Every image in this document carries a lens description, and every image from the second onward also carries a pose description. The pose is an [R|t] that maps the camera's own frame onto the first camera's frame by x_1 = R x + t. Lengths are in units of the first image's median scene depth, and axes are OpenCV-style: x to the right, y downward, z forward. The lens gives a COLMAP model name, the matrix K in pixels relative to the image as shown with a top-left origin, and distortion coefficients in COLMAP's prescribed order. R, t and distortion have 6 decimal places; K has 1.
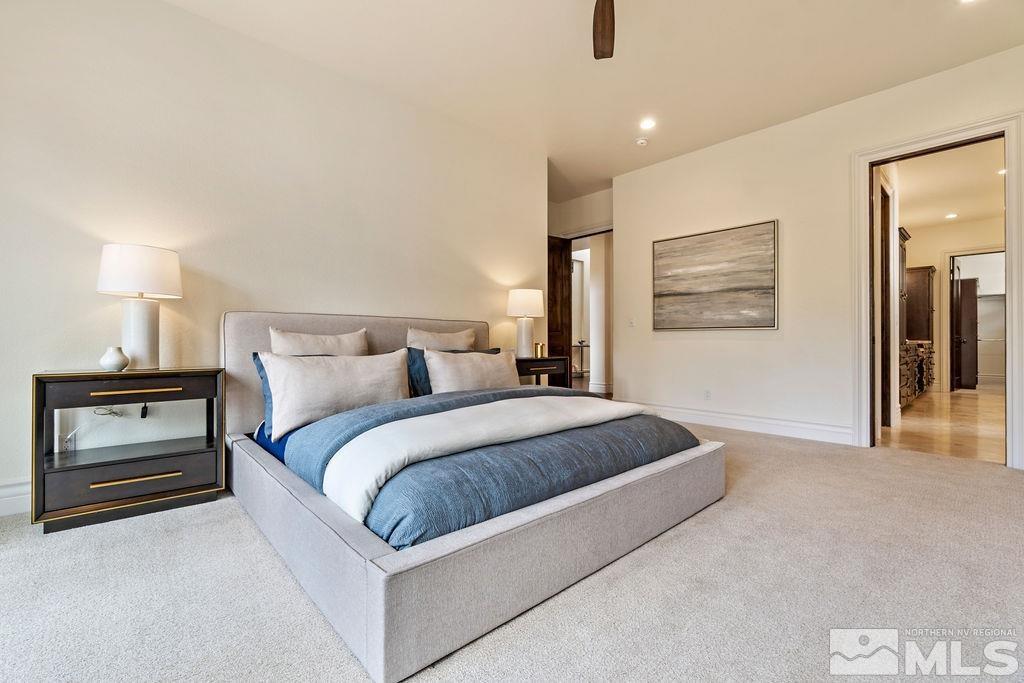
lens RADIAL K [[434.3, 0, 508.9], [0, 434.3, 341.1], [0, 0, 1]] dist [-0.014970, 0.000077]
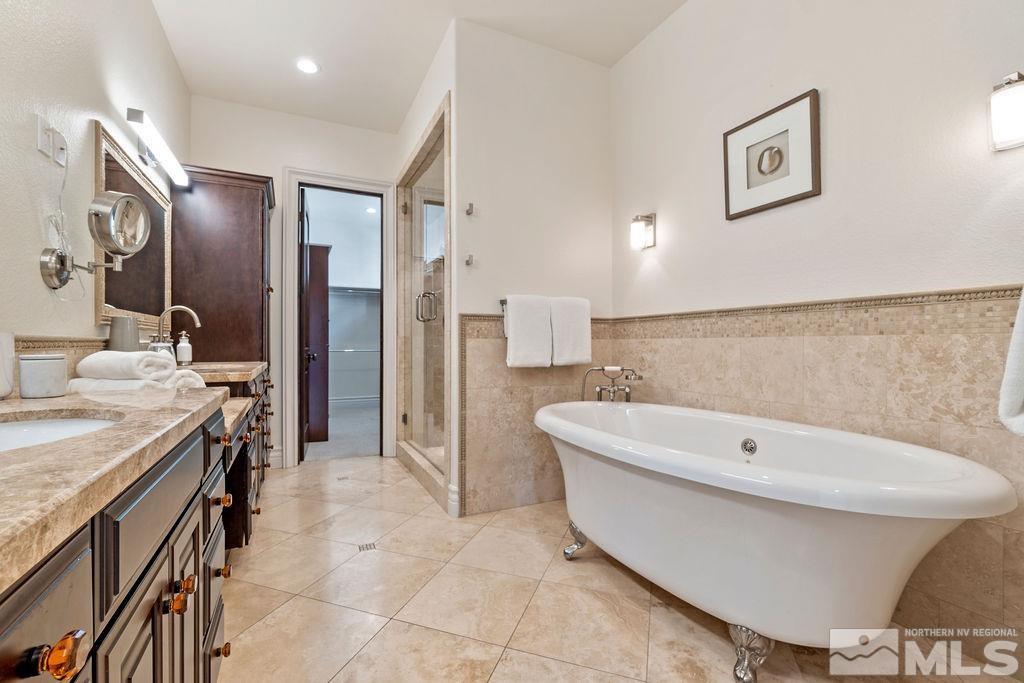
lens RADIAL K [[431.0, 0, 494.2], [0, 431.0, 345.6], [0, 0, 1]] dist [-0.016068, 0.000113]
pose [[0.299095, 0.006068, 0.954204, 0.600511], [-0.004592, 0.999977, -0.004919, -0.012431], [-0.954212, -0.002911, 0.299116, 0.607892]]
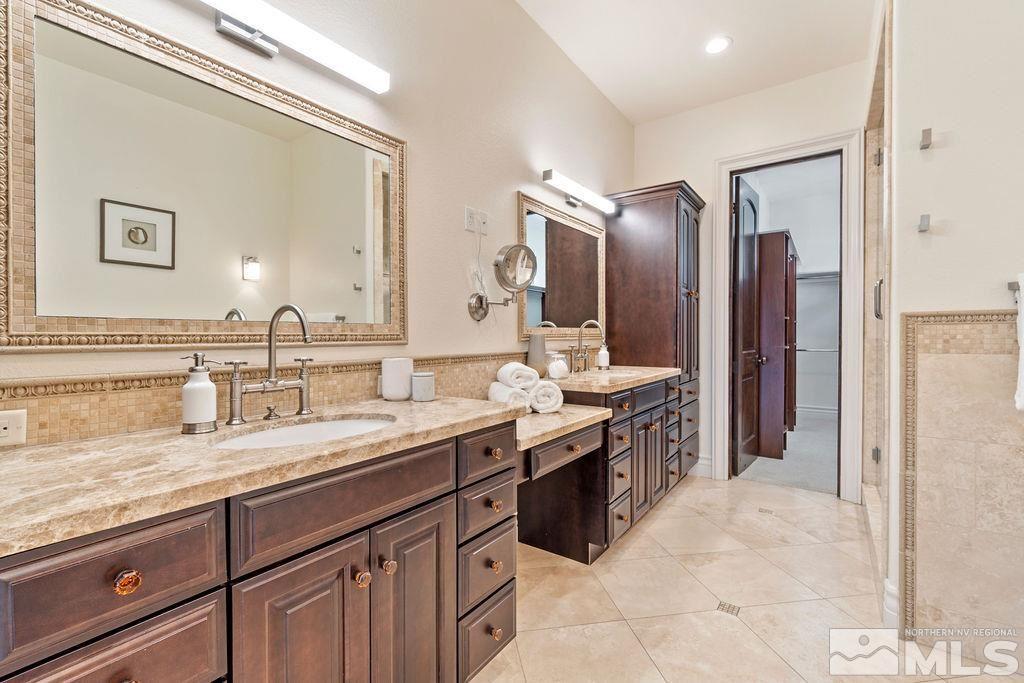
lens RADIAL K [[434.3, 0, 508.9], [0, 434.3, 341.1], [0, 0, 1]] dist [-0.014970, 0.000077]
pose [[0.979005, 0.000125, 0.203838, 0.673680], [-0.001790, 0.999967, 0.007983, -0.024956], [-0.203830, -0.008180, 0.978972, 0.574289]]
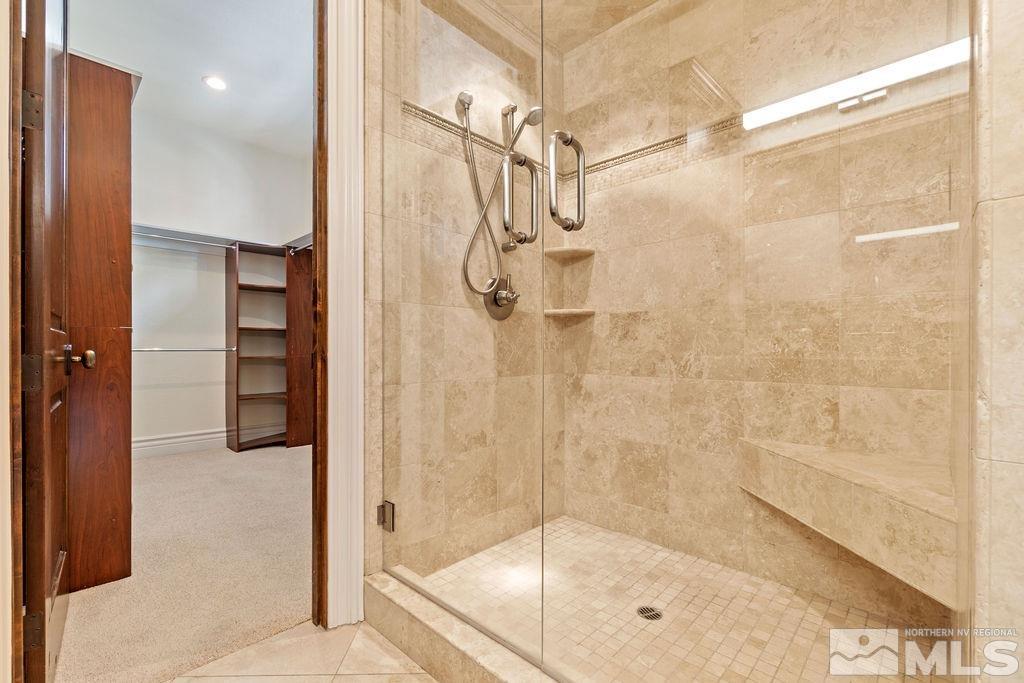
lens RADIAL K [[448.6, 0, 510.1], [0, 448.6, 351.0], [0, 0, 1]] dist [-0.009193, 0.000121]
pose [[-0.073621, 0.001978, 0.997284, 0.828992], [0.001680, 0.999997, -0.001859, -0.003260], [-0.997285, 0.001538, -0.073624, 0.803507]]
